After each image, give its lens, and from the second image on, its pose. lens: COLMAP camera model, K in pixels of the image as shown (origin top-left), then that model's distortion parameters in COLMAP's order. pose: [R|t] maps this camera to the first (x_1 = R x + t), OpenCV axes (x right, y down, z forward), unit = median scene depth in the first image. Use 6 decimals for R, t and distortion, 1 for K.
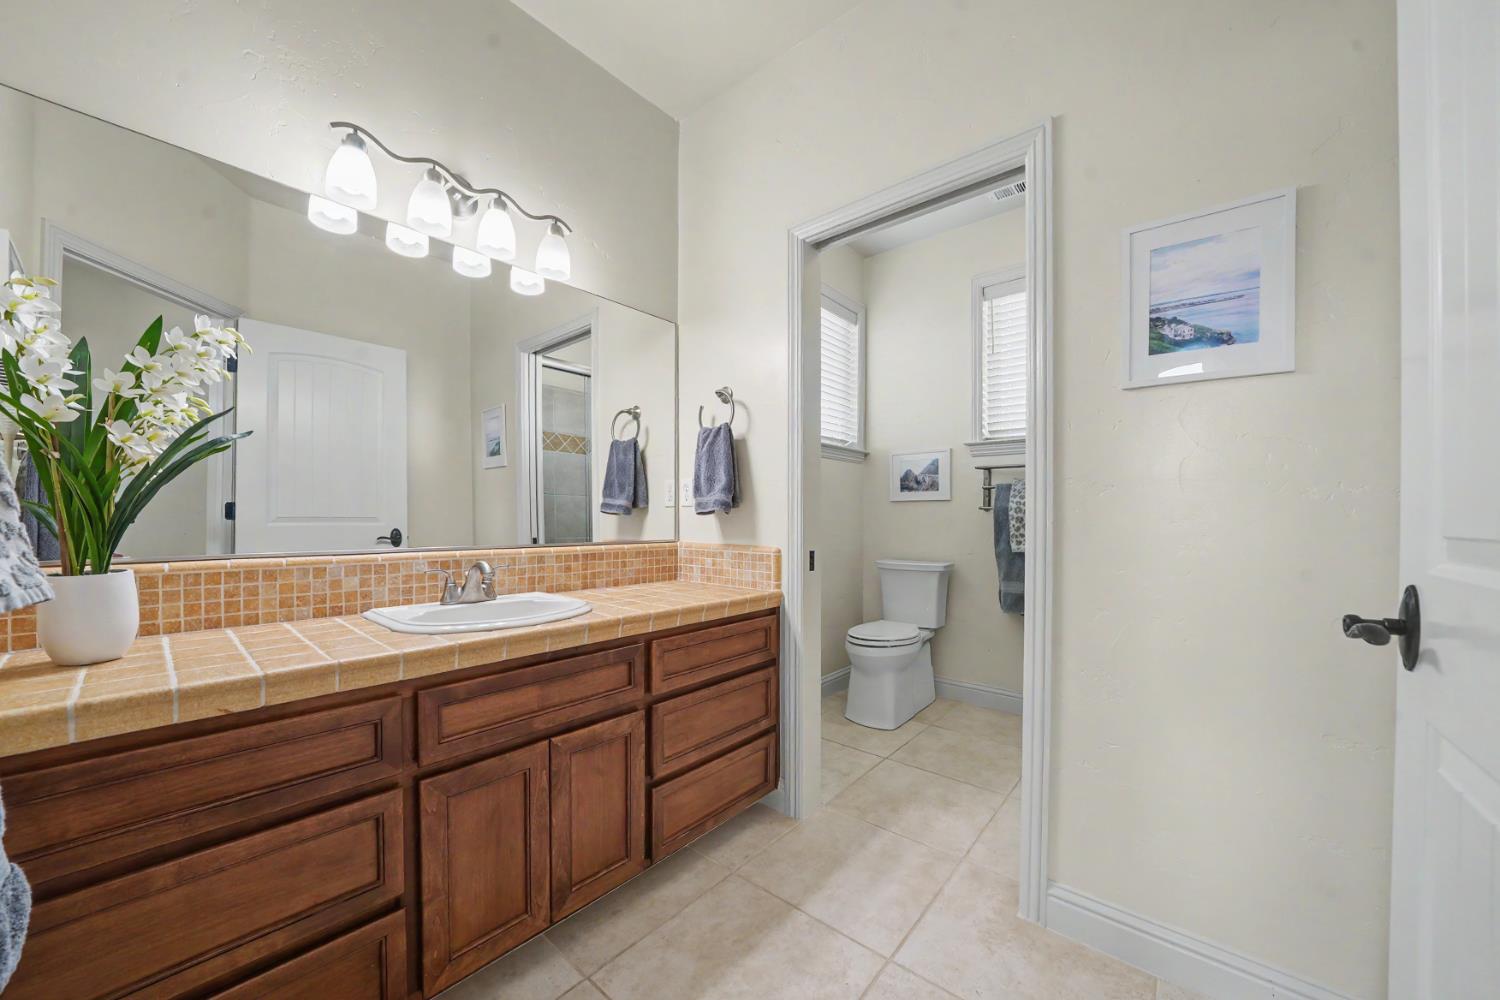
lens RADIAL K [[535.8, 0, 744.5], [0, 535.8, 499.5], [0, 0, 1]] dist [-0.021586, -0.000011]
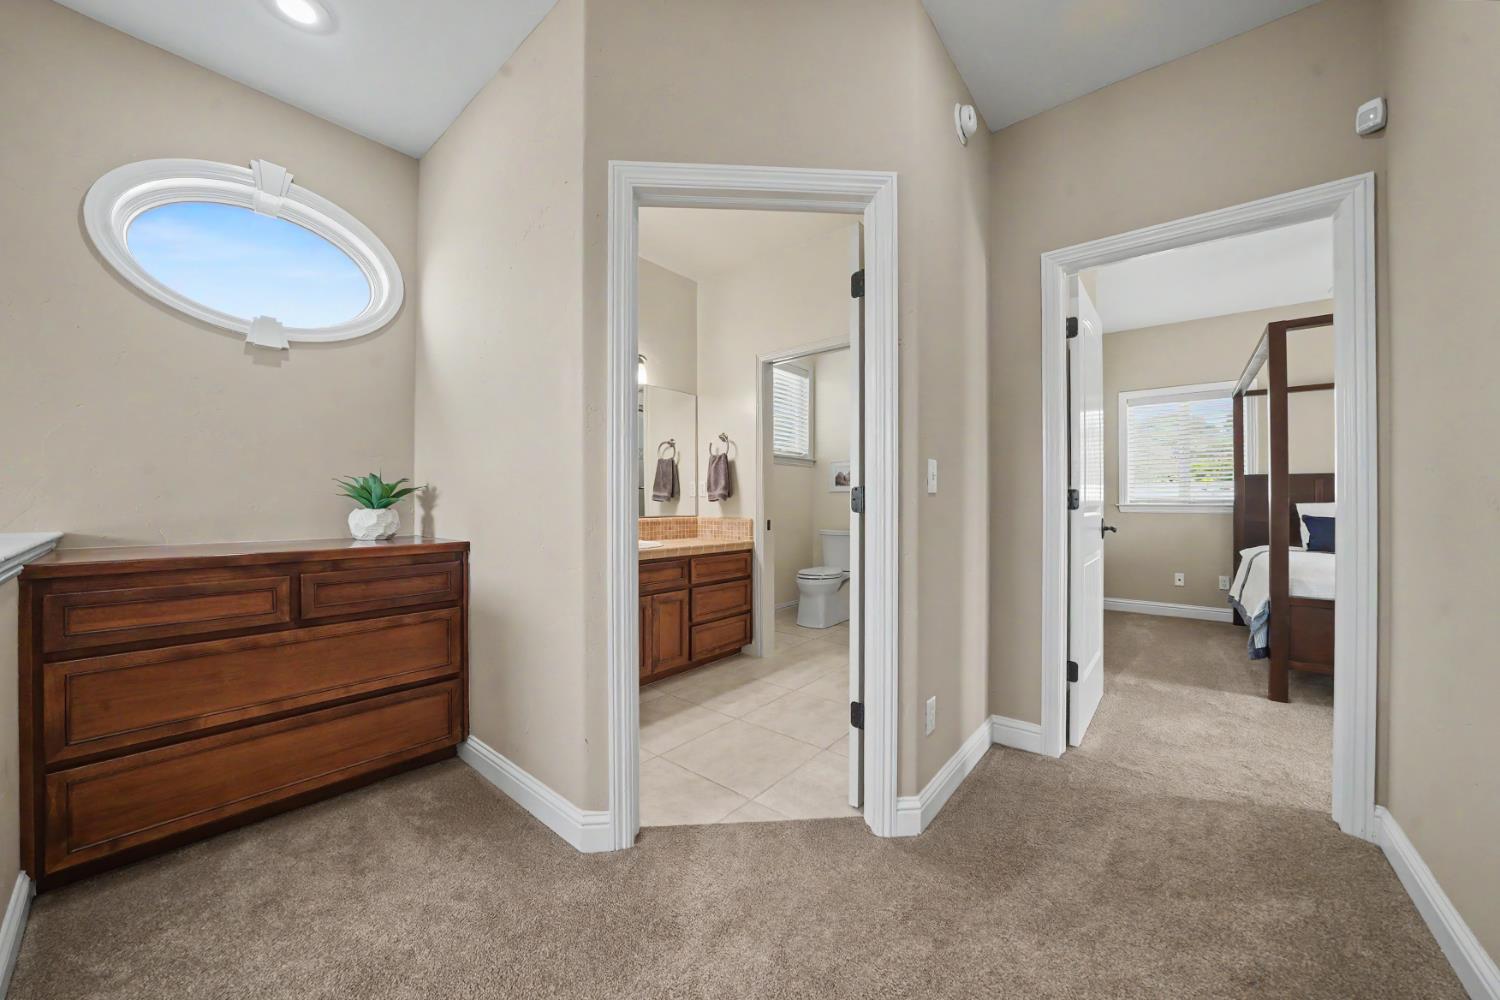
lens RADIAL K [[535.8, 0, 744.5], [0, 535.8, 499.5], [0, 0, 1]] dist [-0.021586, -0.000011]
pose [[0.999961, -0.002639, 0.008472, 0.020392], [0.002388, 0.999563, 0.029466, -0.033644], [-0.008546, -0.029445, 0.999530, -0.890929]]
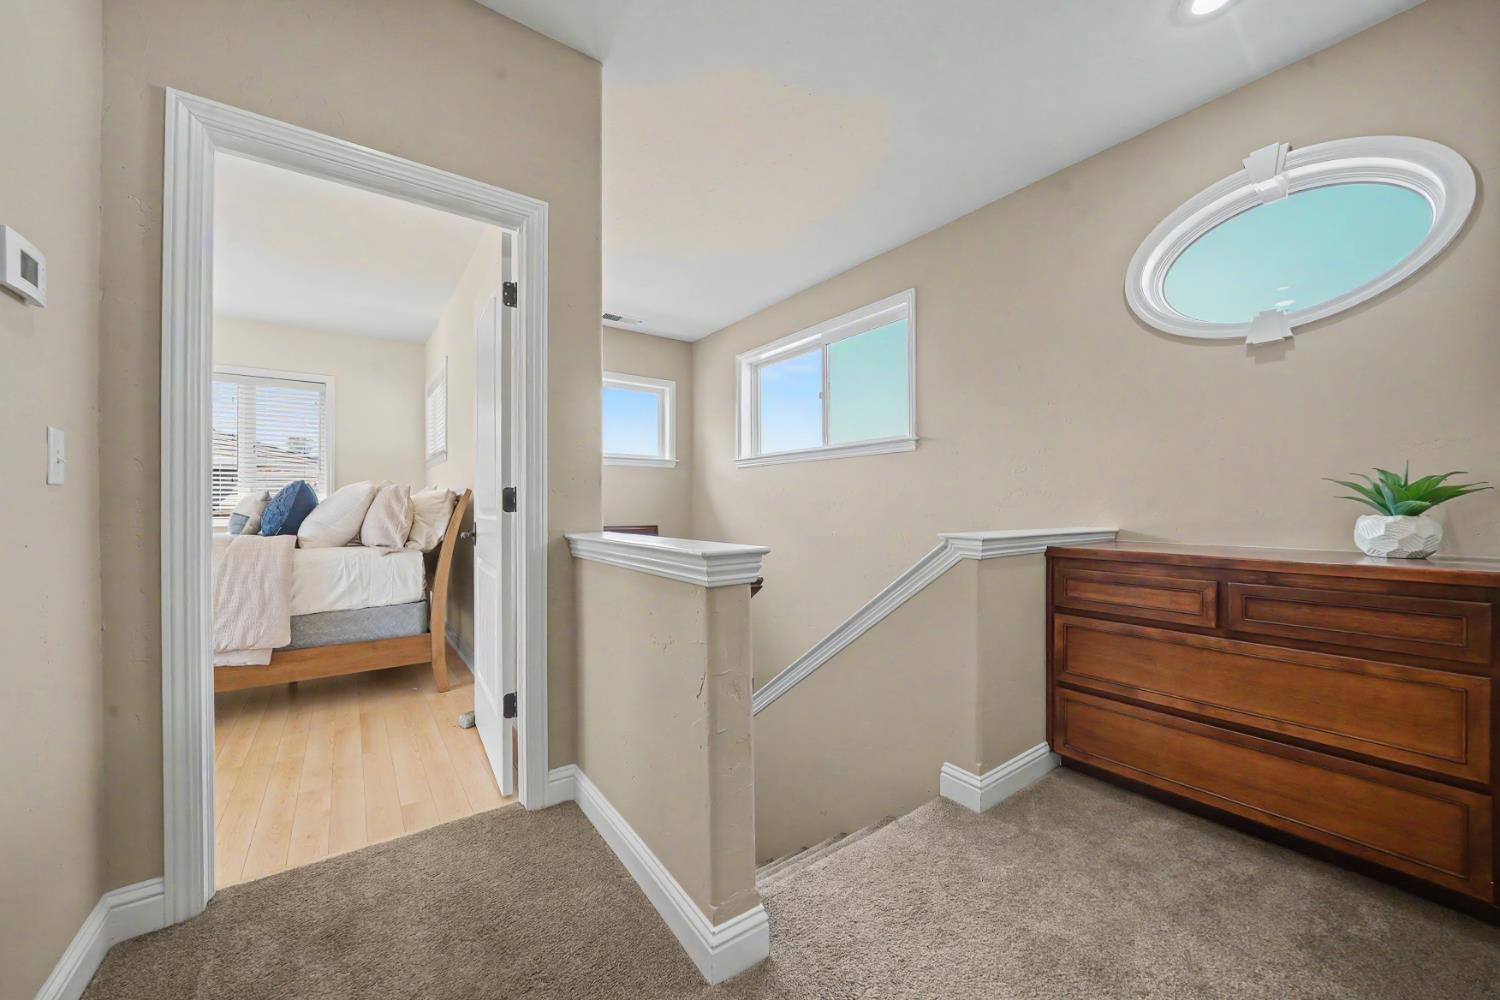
lens RADIAL K [[549.2, 0, 743.2], [0, 549.2, 507.8], [0, 0, 1]] dist [-0.015823, 0.000155]
pose [[-0.247294, 0.000879, -0.968940, 0.313078], [0.030503, 0.999511, -0.006879, -0.020443], [0.968460, -0.031257, -0.247200, -0.540511]]
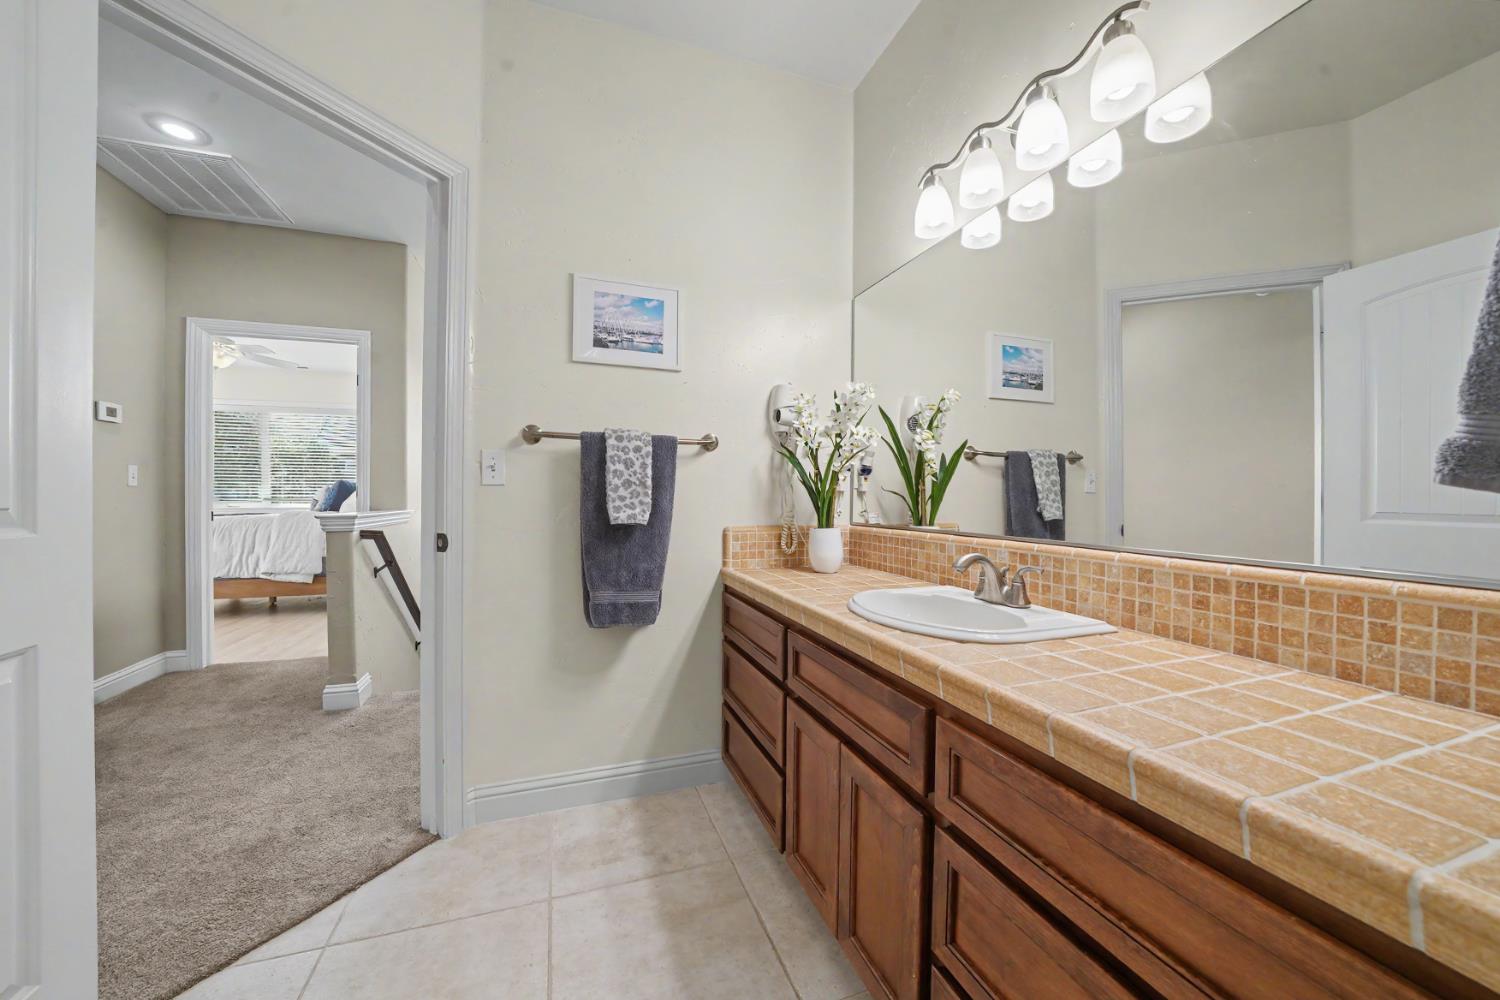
lens RADIAL K [[535.8, 0, 744.5], [0, 535.8, 499.5], [0, 0, 1]] dist [-0.021586, -0.000011]
pose [[-0.512942, -0.000310, -0.858423, 0.322980], [0.020693, 0.999705, -0.012726, 0.022935], [0.858174, -0.024291, -0.512784, 0.821285]]
